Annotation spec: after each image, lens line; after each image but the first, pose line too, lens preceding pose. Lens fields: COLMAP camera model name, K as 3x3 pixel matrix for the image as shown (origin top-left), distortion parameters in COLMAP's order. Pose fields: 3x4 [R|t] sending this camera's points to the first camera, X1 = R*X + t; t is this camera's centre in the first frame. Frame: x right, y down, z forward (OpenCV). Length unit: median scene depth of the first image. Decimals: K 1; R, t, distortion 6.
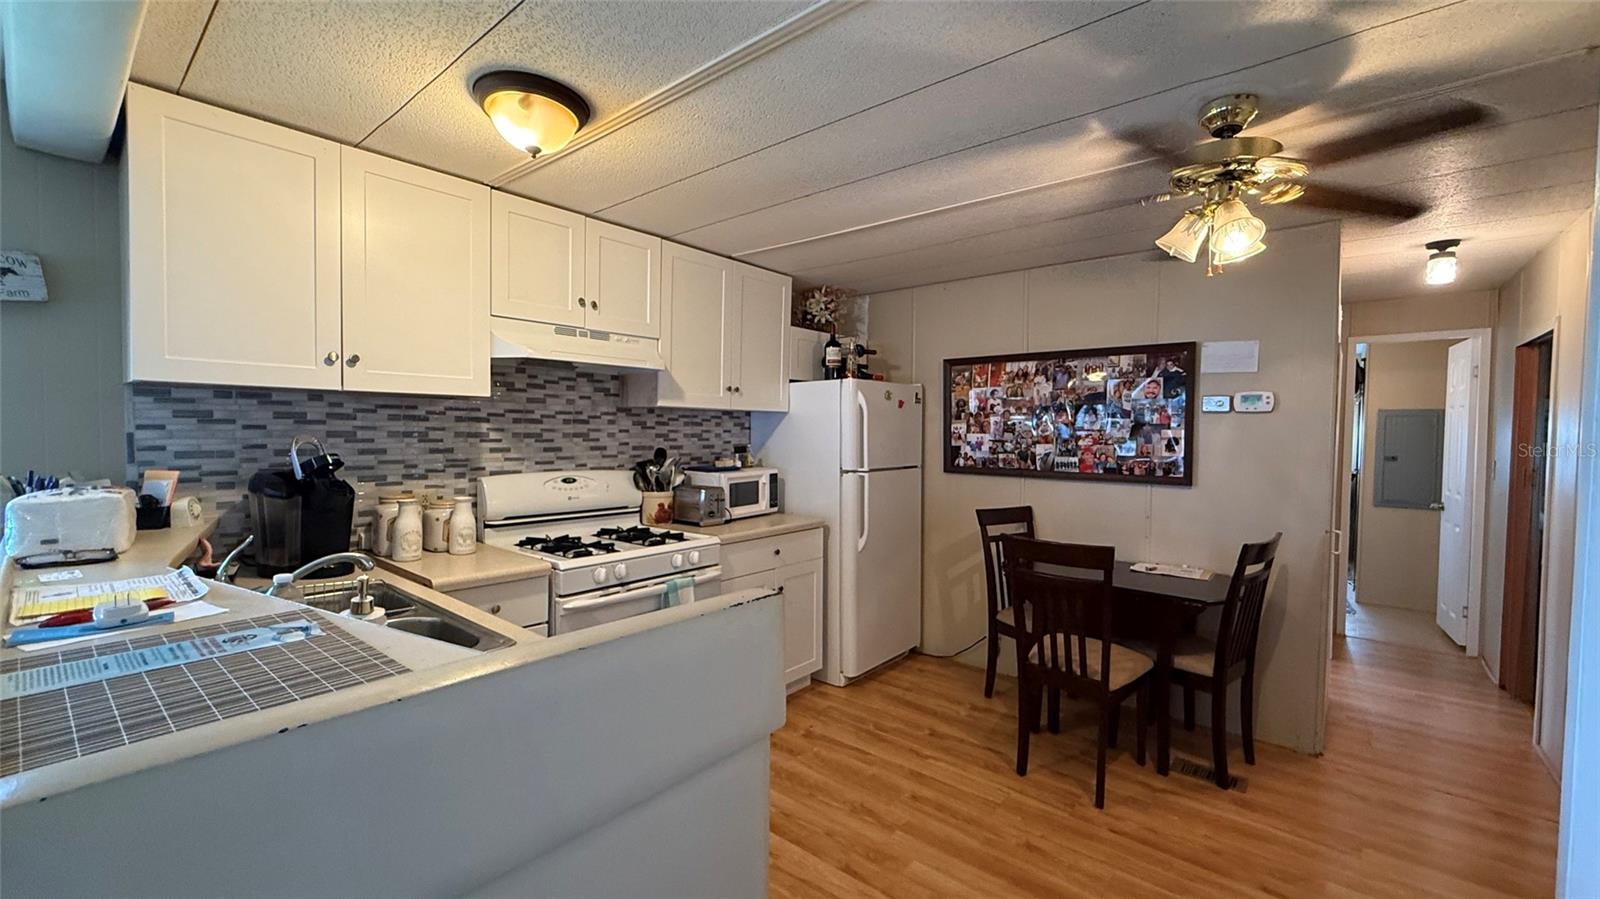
lens RADIAL K [[636.3, 0, 794.3], [0, 636.3, 449.9], [0, 0, 1]] dist [-0.000225, -0.000432]
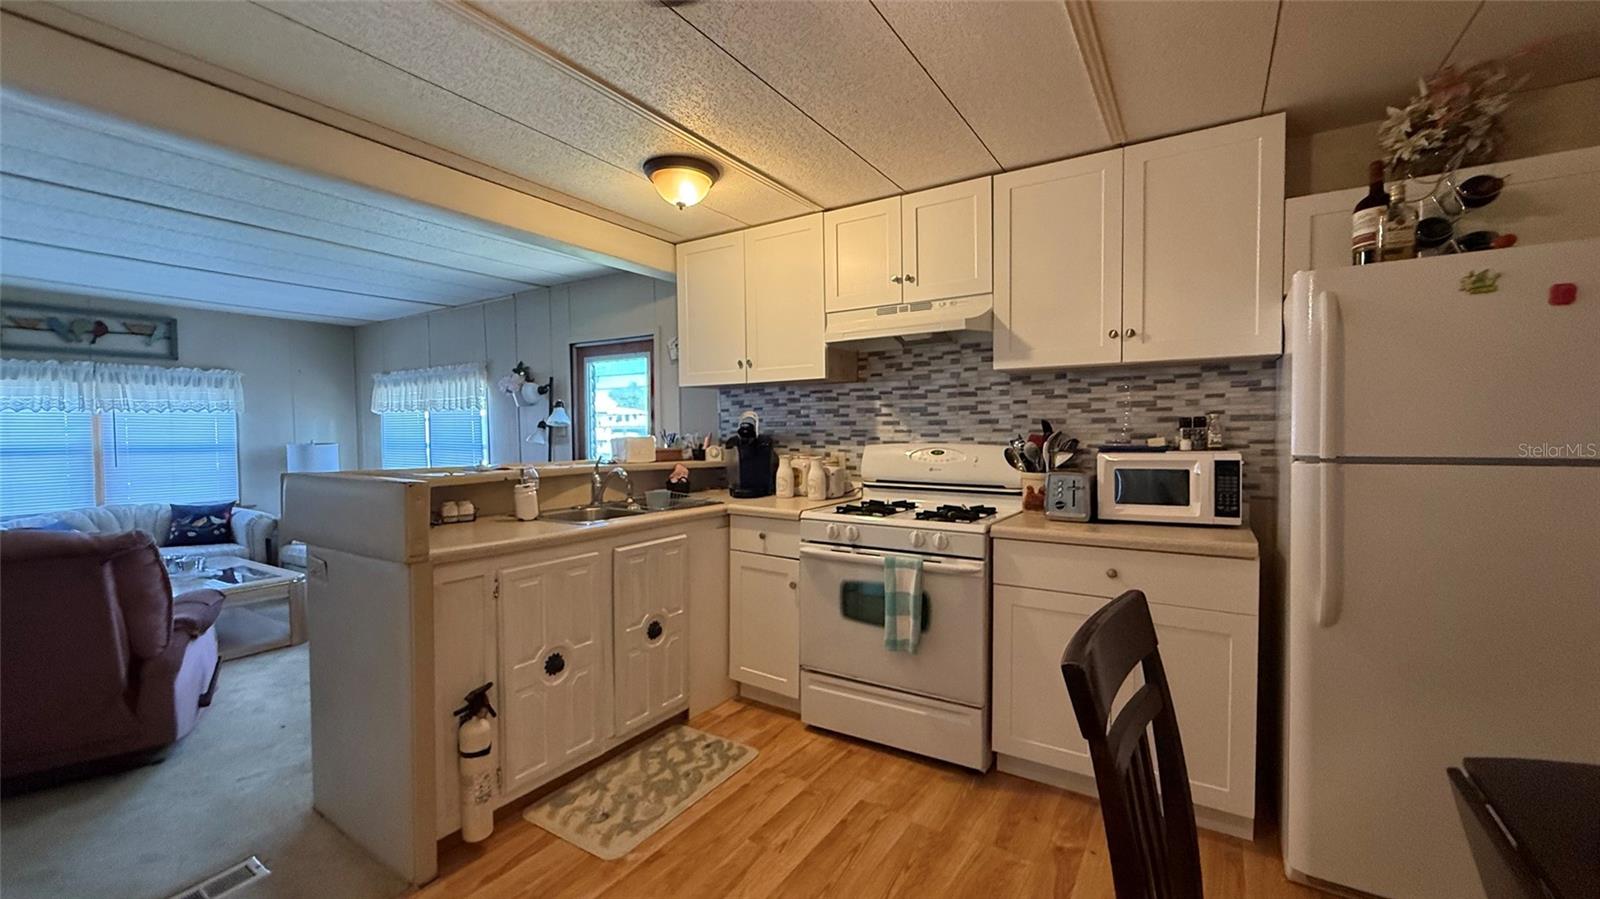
lens RADIAL K [[636.3, 0, 797.6], [0, 636.3, 451.0], [0, 0, 1]] dist [-0.000225, -0.000432]
pose [[0.129616, 0.020109, -0.991360, 0.570535], [-0.020915, 0.999627, 0.017542, 0.029599], [0.991344, 0.018461, 0.129989, 0.584064]]
